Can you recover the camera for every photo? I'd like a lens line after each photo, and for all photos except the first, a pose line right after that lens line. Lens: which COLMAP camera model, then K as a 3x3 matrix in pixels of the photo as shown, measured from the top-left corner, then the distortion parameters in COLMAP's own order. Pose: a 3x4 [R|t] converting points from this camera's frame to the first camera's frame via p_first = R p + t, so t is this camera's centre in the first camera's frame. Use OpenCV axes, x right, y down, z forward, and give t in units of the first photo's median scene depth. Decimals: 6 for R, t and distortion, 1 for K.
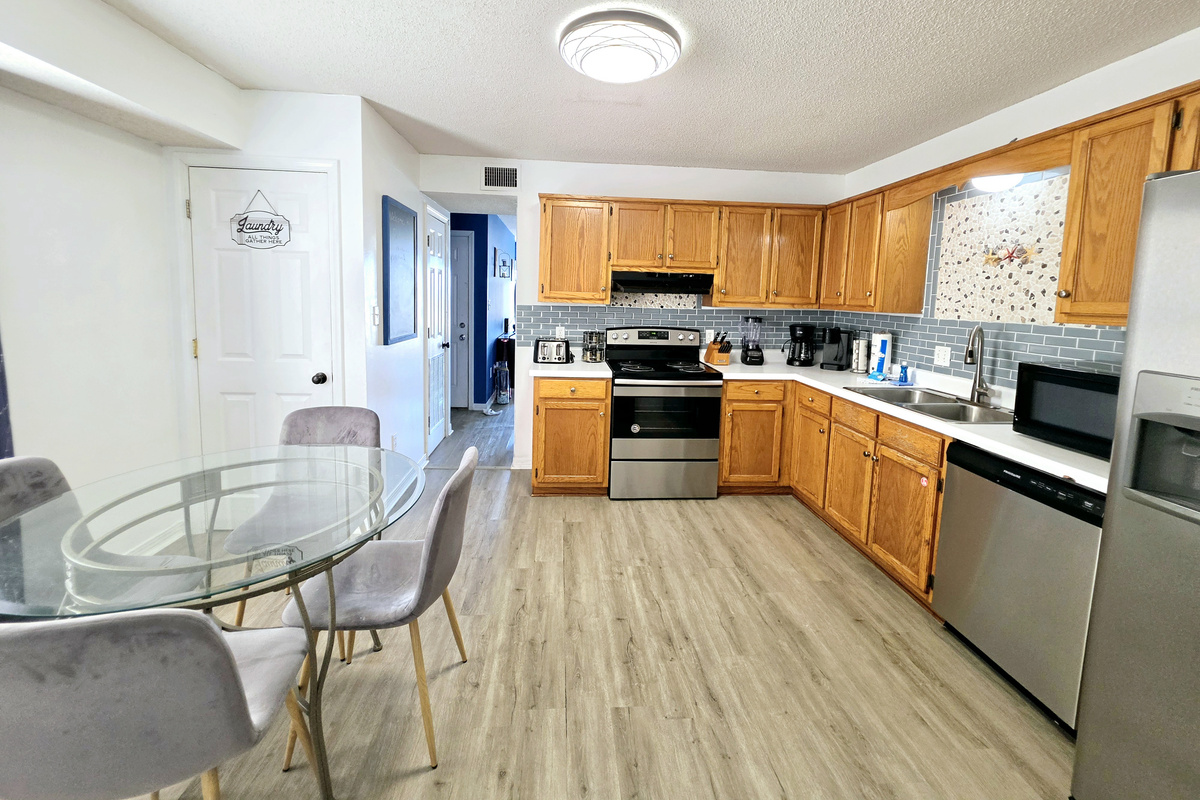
lens RADIAL K [[481.7, 0, 603.2], [0, 481.7, 343.0], [0, 0, 1]] dist [-0.000937, -0.000389]
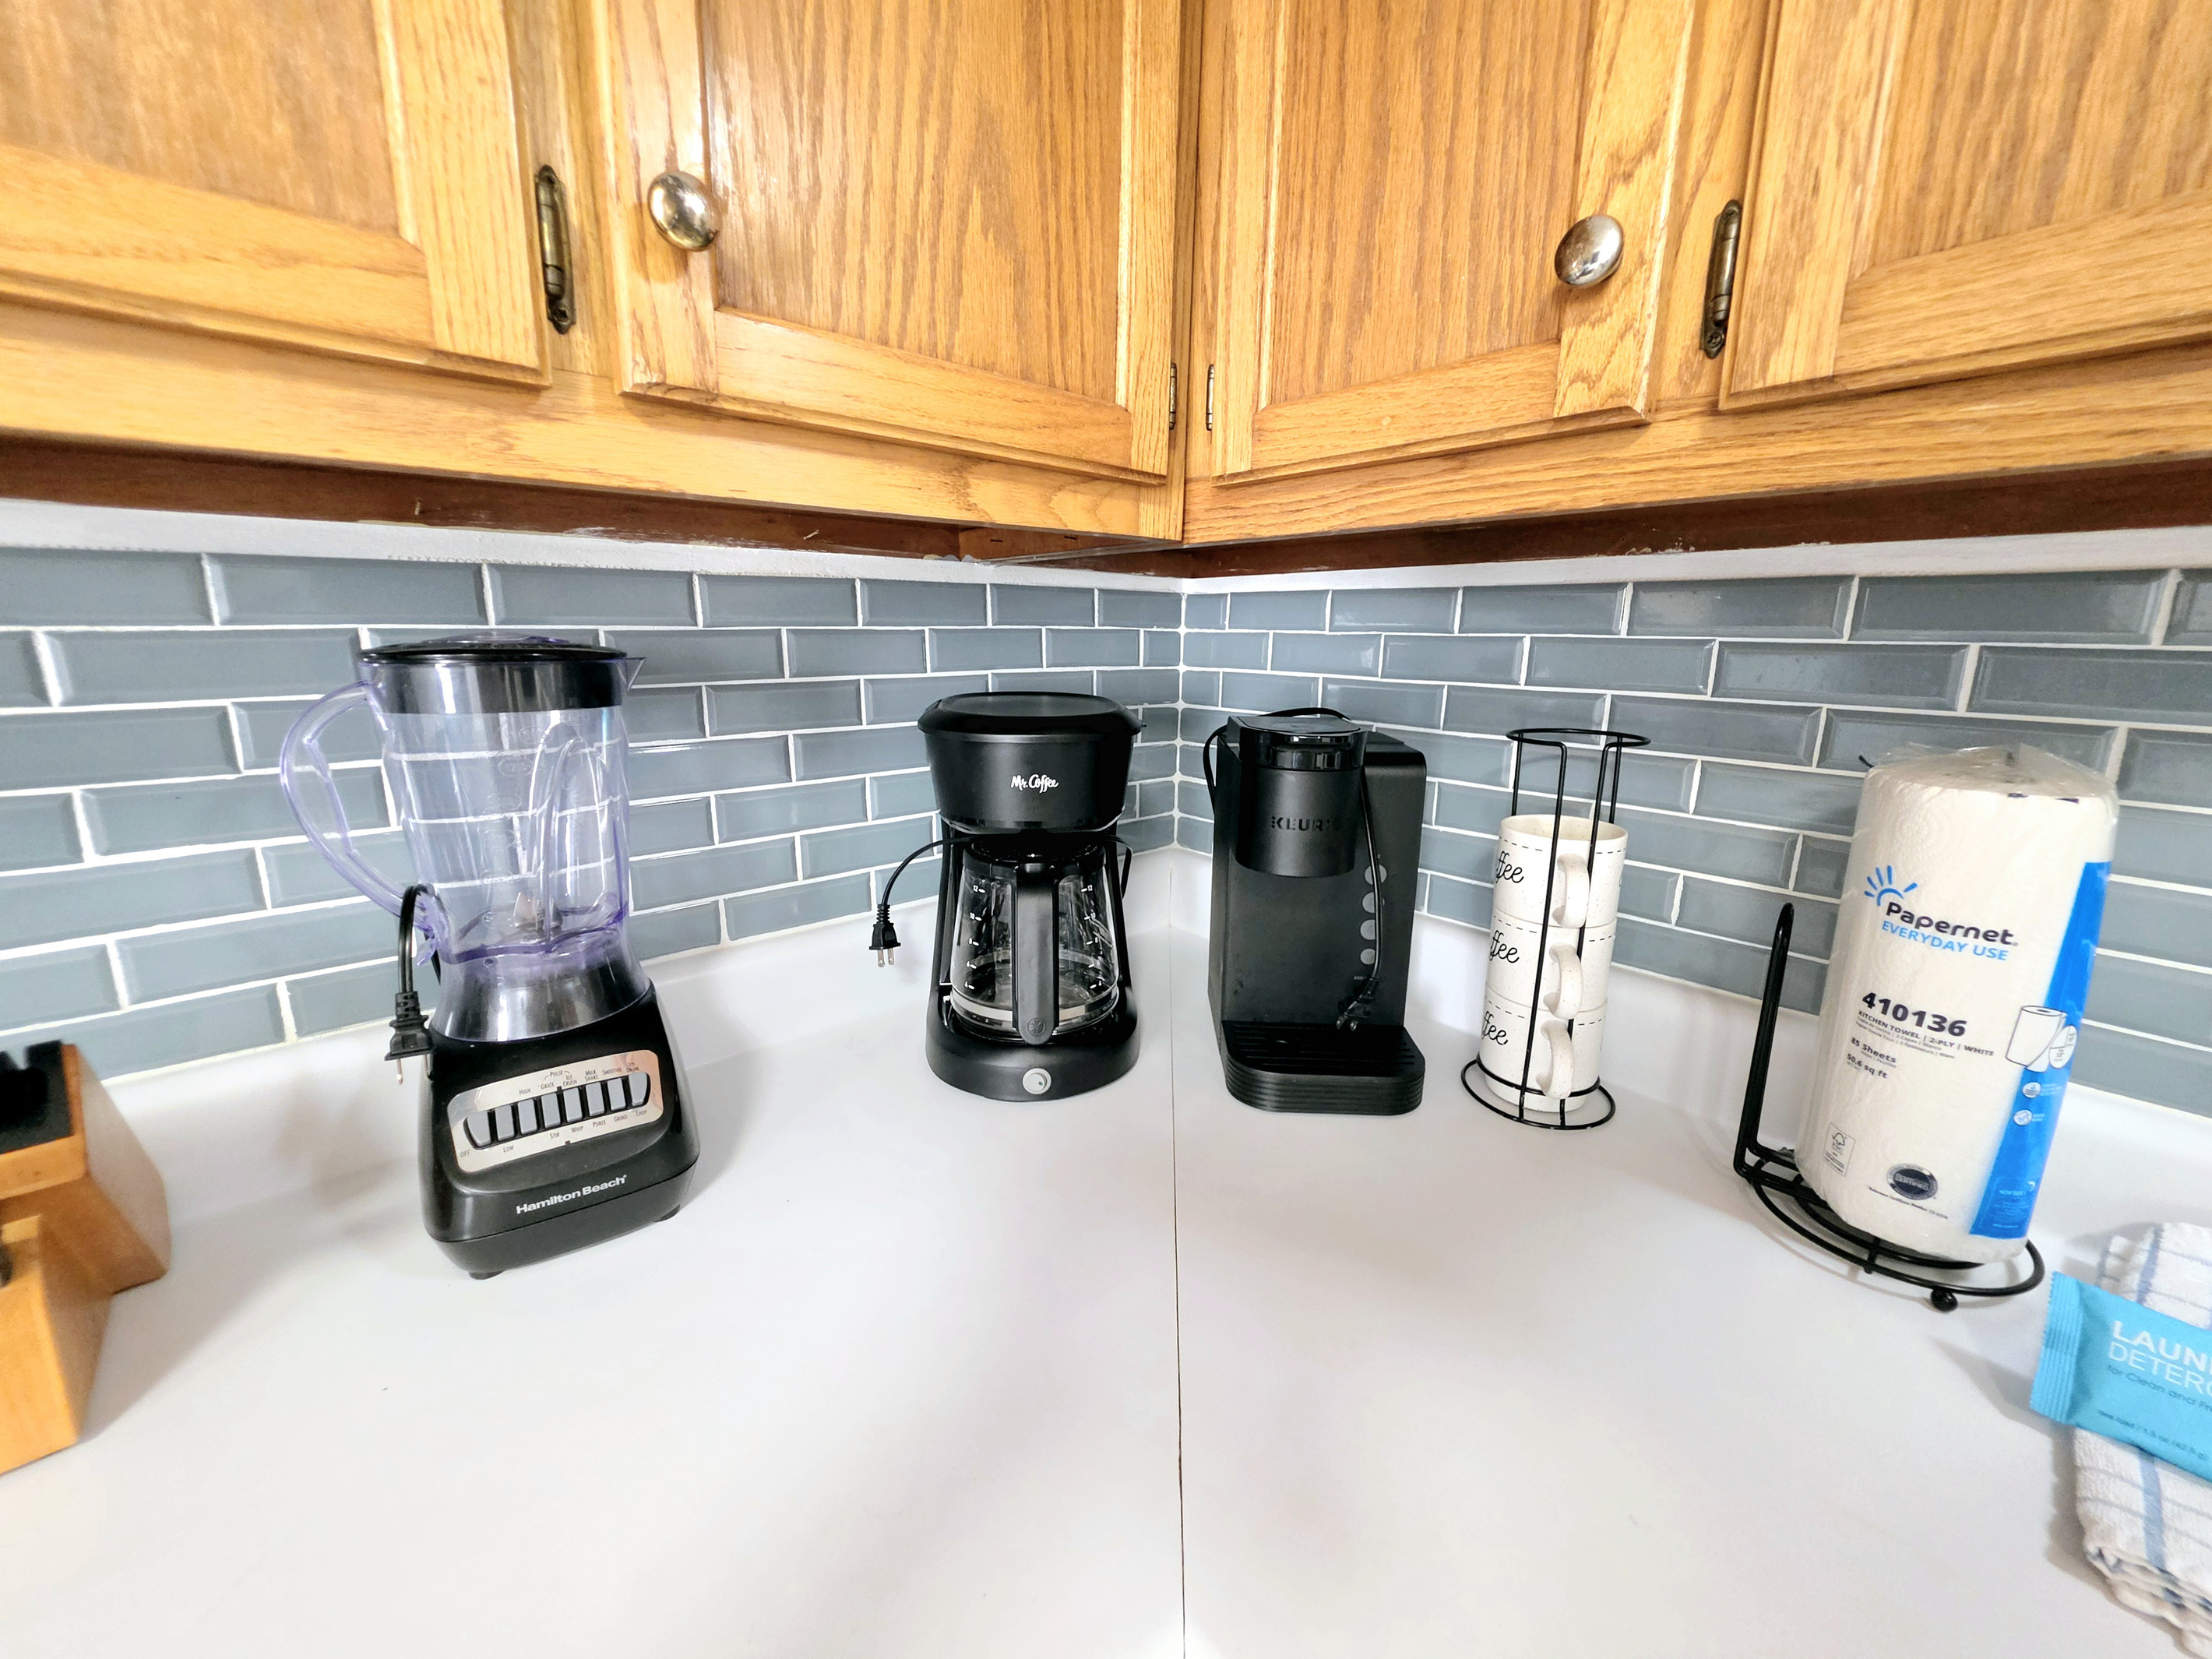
lens RADIAL K [[884.8, 0, 1100.7], [0, 884.8, 820.7], [0, 0, 1]] dist [-0.003389, 0.001423]
pose [[0.811576, -0.137043, 0.567947, 0.385060], [0.068993, 0.987779, 0.139758, -0.048062], [-0.580159, -0.074239, 0.811113, 1.033203]]
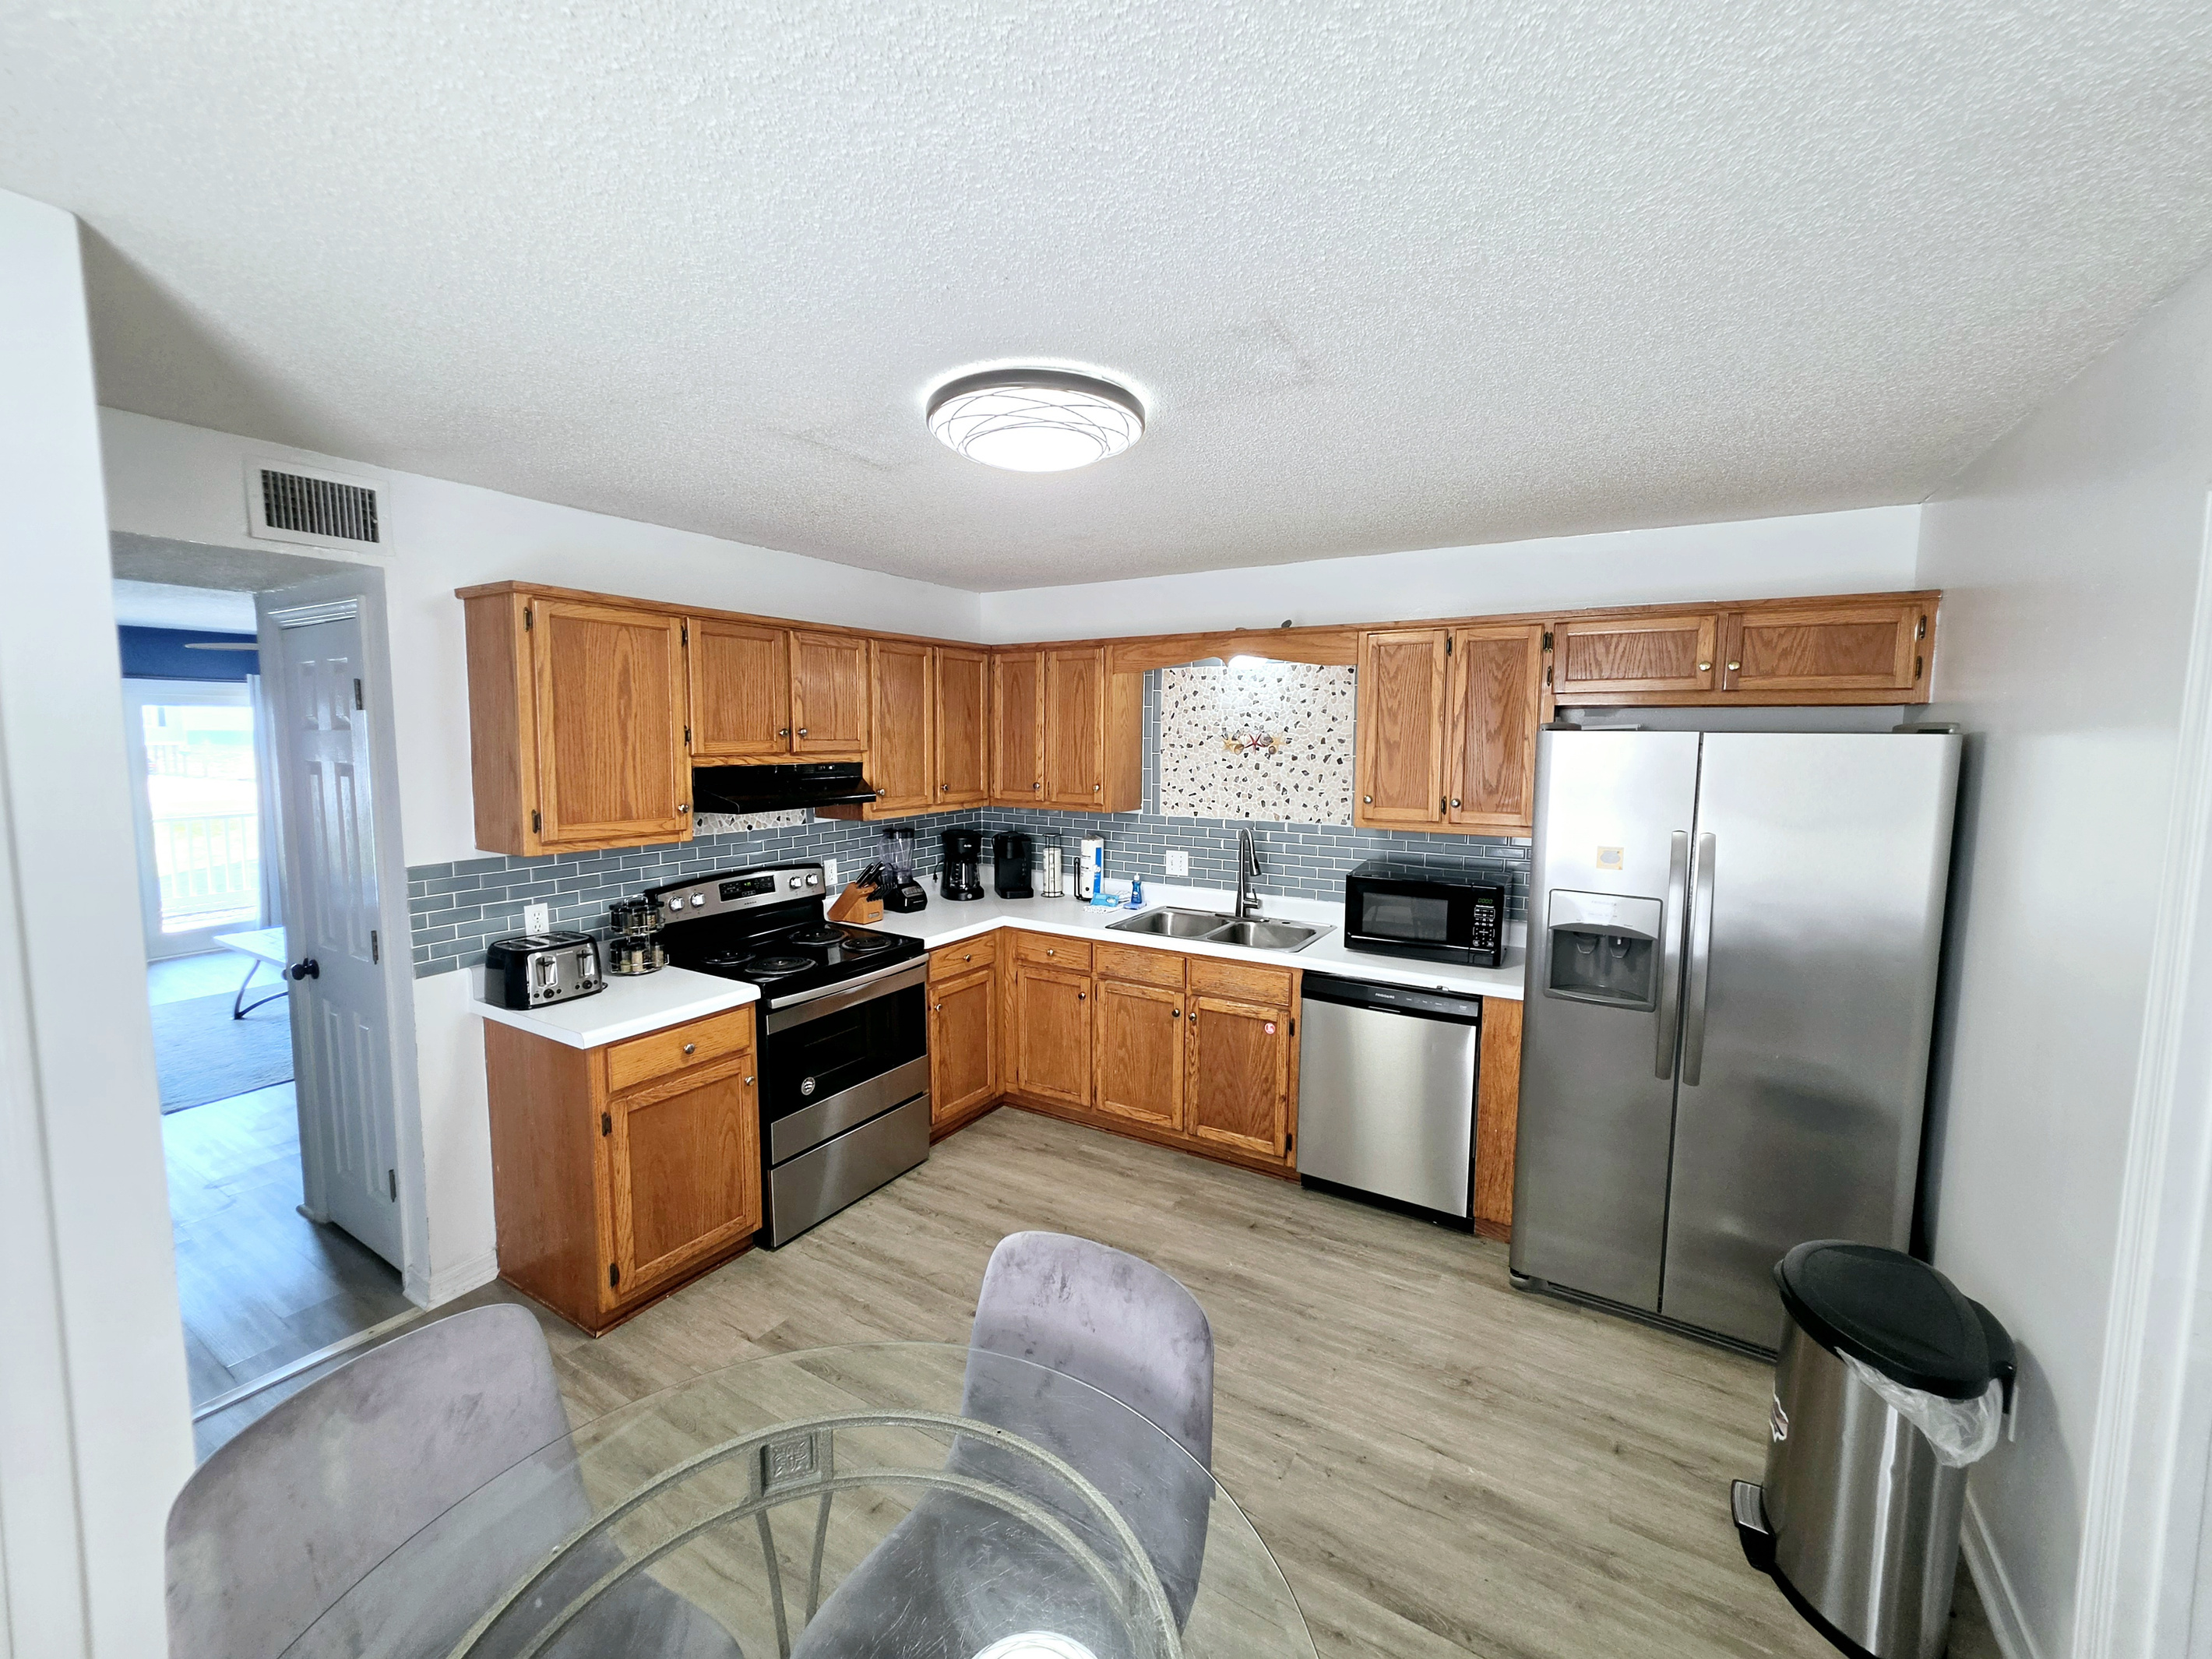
lens RADIAL K [[884.8, 0, 1097.2], [0, 884.8, 822.5], [0, 0, 1]] dist [-0.003389, 0.001423]
pose [[0.593839, -0.102970, 0.797968, -0.491277], [0.090232, 0.994043, 0.061122, -0.131255], [-0.799508, 0.035706, 0.599593, 0.222916]]
